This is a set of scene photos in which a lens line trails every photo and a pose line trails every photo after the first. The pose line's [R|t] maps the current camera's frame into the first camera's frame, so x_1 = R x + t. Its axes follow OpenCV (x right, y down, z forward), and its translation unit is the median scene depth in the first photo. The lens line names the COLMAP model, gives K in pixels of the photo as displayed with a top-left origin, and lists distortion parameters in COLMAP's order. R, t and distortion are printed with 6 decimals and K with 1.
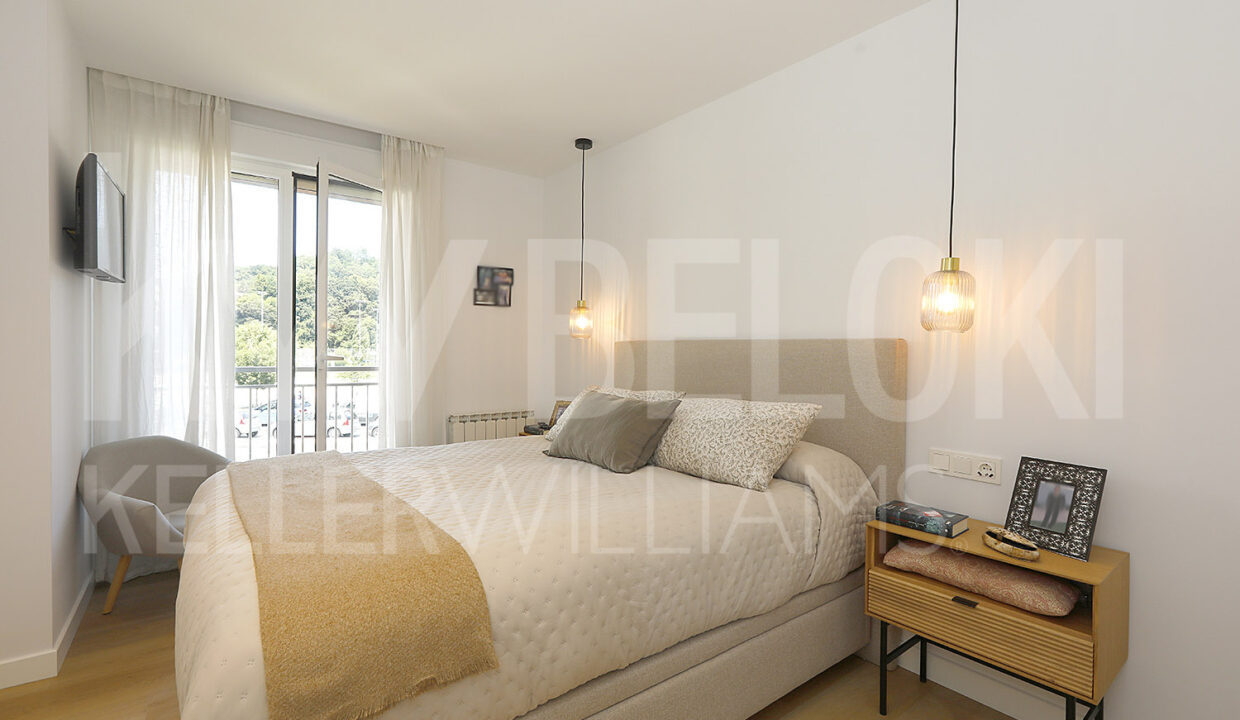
lens RADIAL K [[555.1, 0, 619.4], [0, 555.1, 357.5], [0, 0, 1]] dist [0.009095, 0.000372]
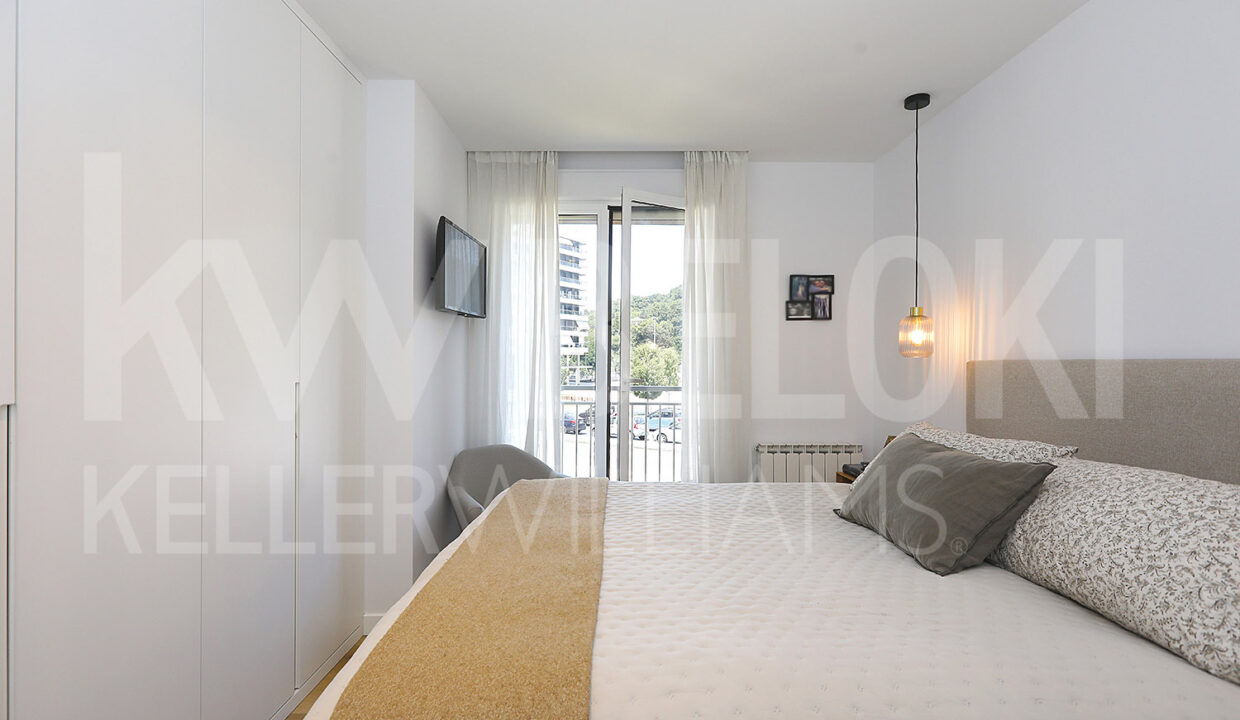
lens RADIAL K [[555.1, 0, 619.4], [0, 555.1, 357.5], [0, 0, 1]] dist [0.009095, 0.000372]
pose [[0.801069, -0.011965, -0.598452, 0.067844], [-0.004091, 0.999667, -0.025463, -0.014527], [0.598557, 0.022845, 0.800754, 0.169794]]
